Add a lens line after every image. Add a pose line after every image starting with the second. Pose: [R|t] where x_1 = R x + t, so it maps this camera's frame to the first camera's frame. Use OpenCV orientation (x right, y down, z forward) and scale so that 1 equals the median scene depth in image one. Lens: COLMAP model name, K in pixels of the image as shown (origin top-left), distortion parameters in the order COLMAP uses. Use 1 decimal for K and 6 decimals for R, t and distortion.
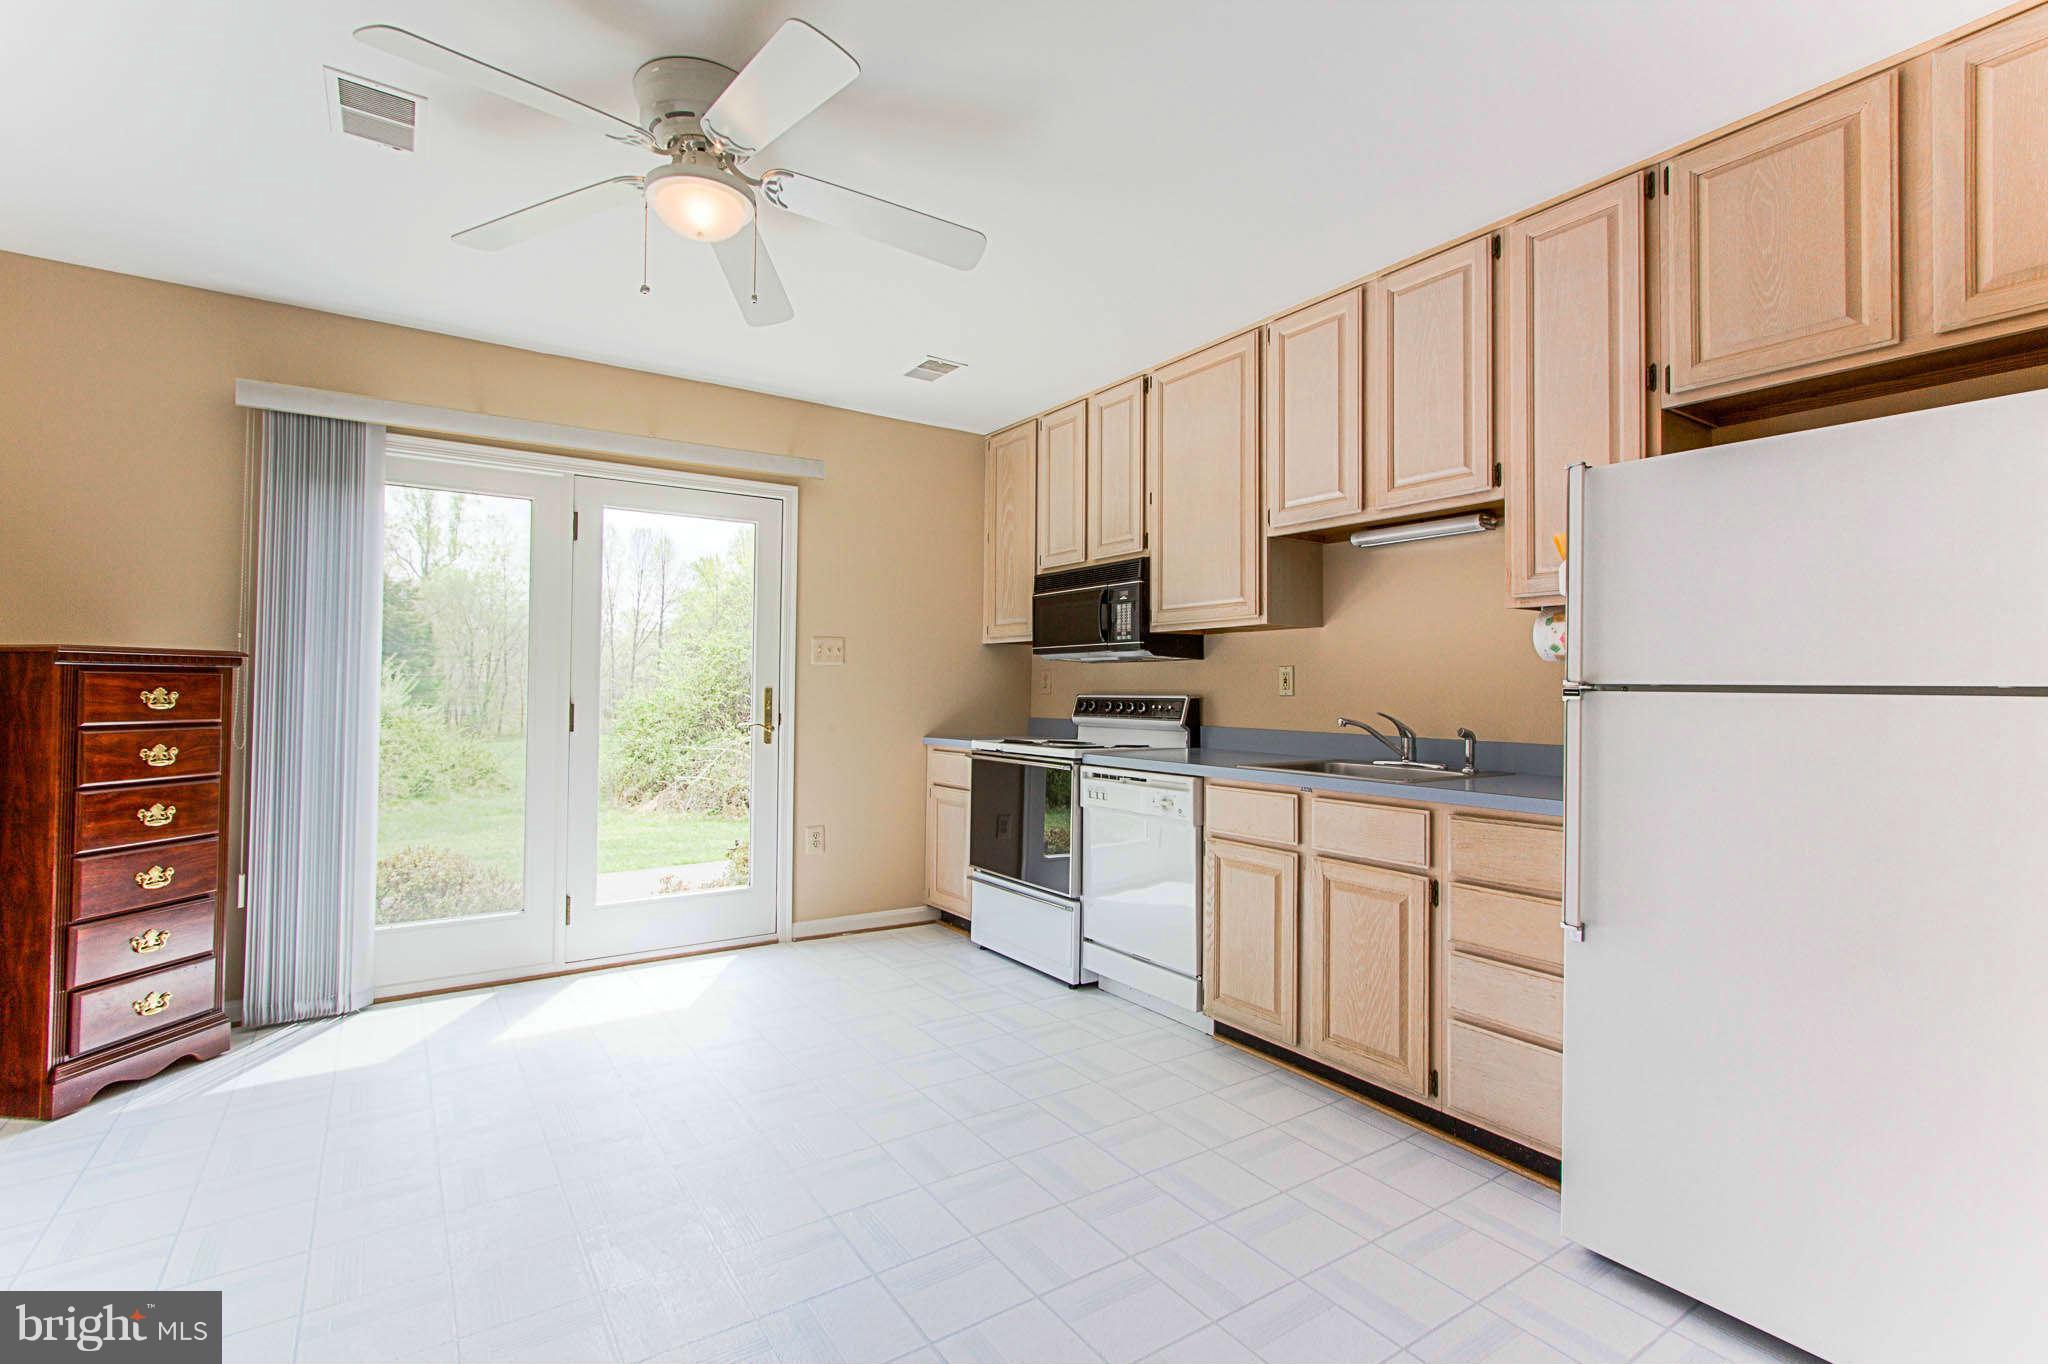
lens RADIAL K [[964.8, 0, 1031.5], [0, 964.8, 662.4], [0, 0, 1]] dist [-0.015520, 0.000473]
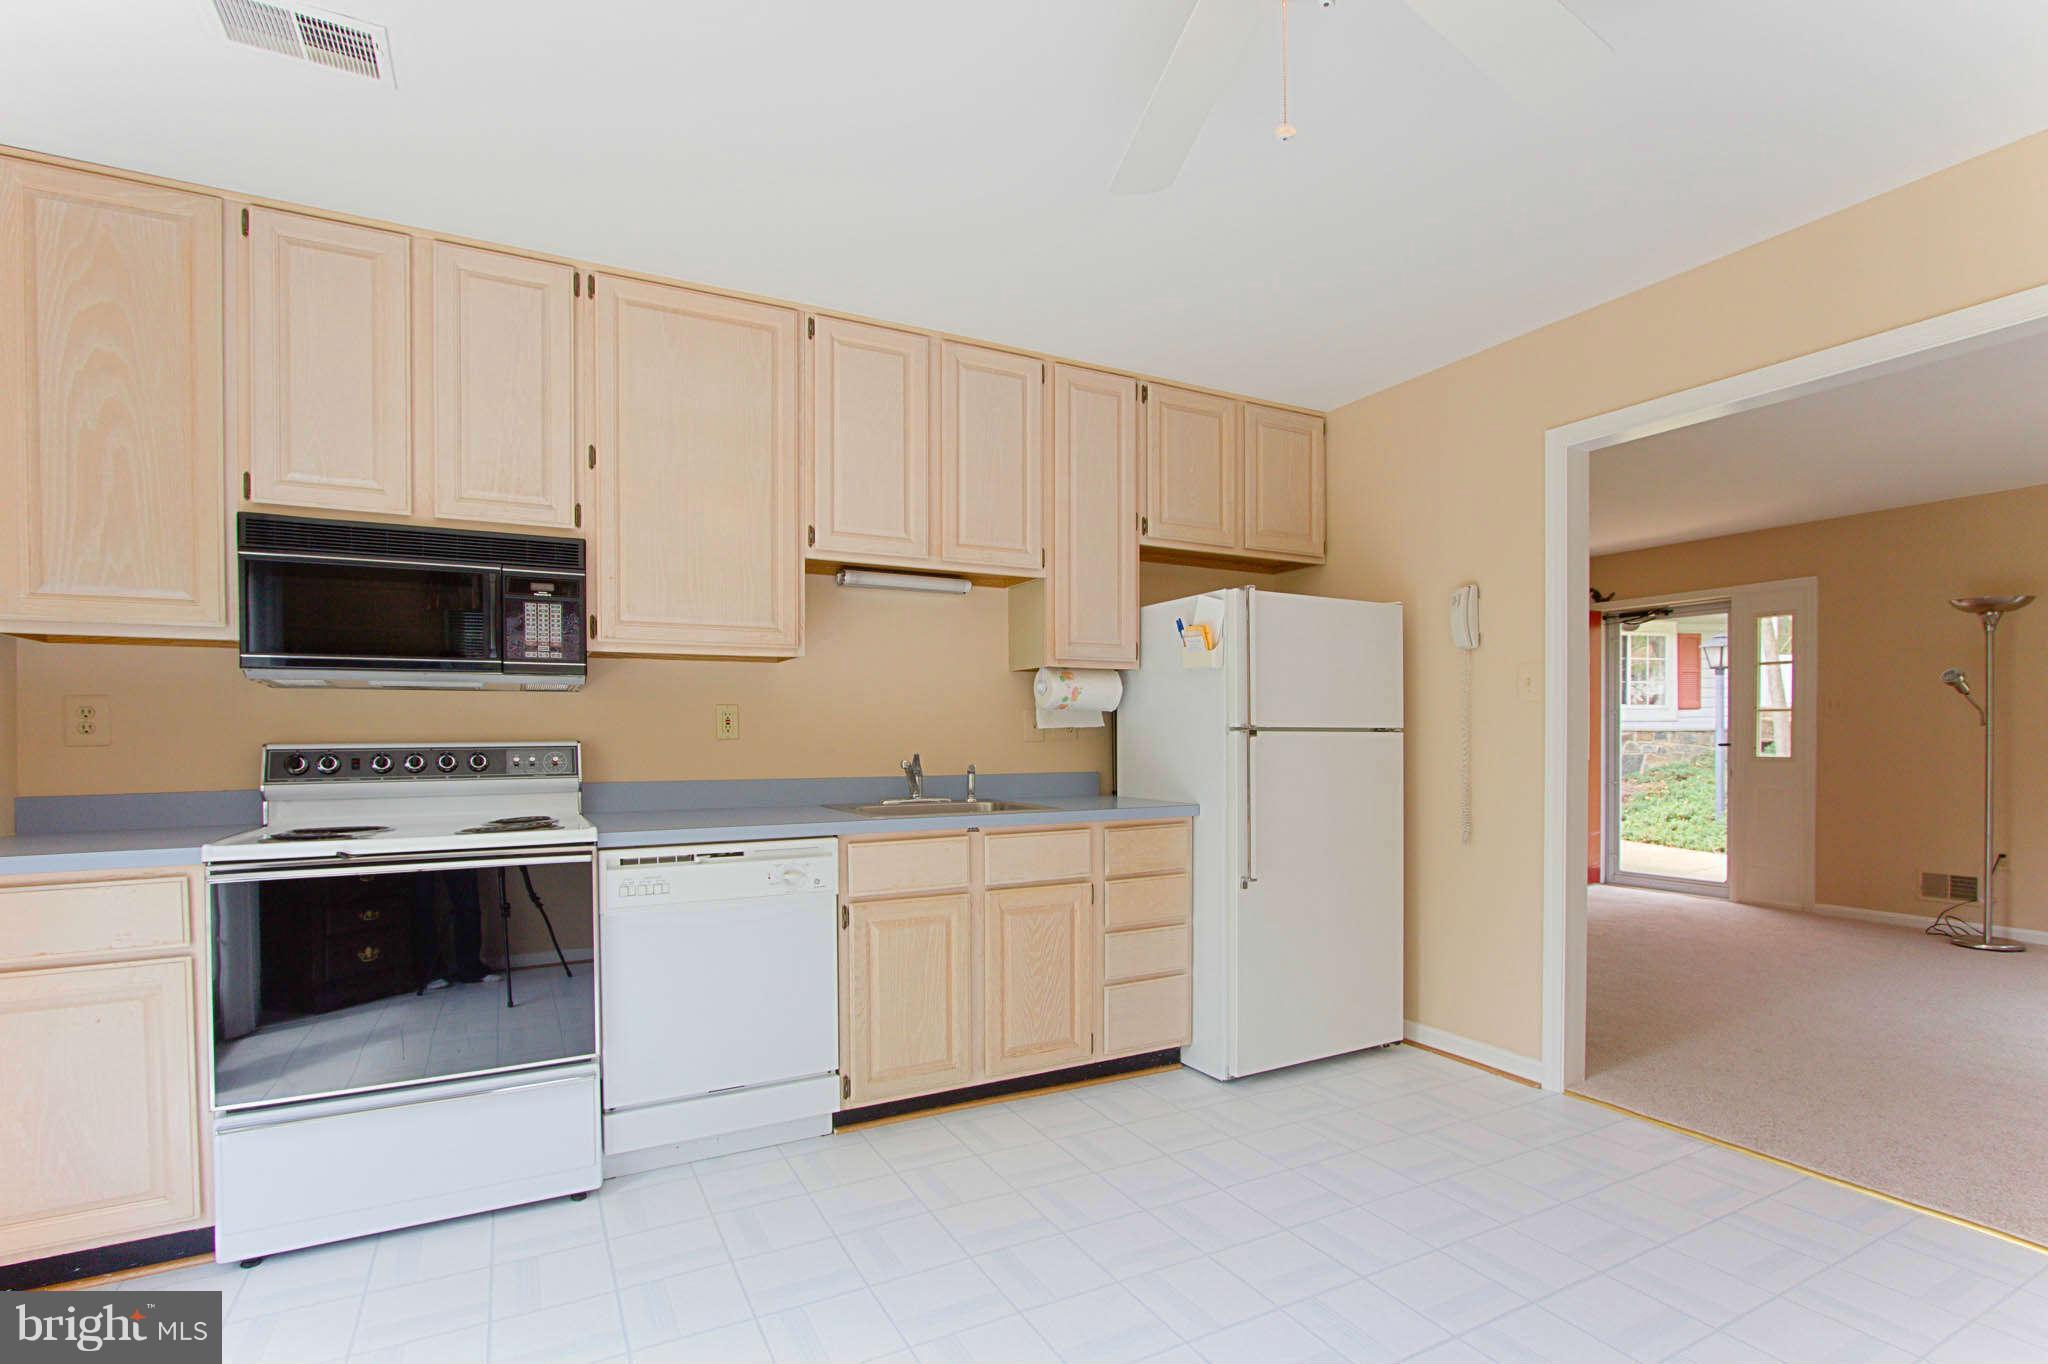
lens RADIAL K [[983.6, 0, 1030.3], [0, 983.6, 746.2], [0, 0, 1]] dist [-0.015051, 0.000134]
pose [[0.089918, -0.021525, 0.995717, -0.610780], [-0.025581, 0.999387, 0.023915, 0.013578], [-0.995621, -0.027622, 0.089312, 0.690067]]
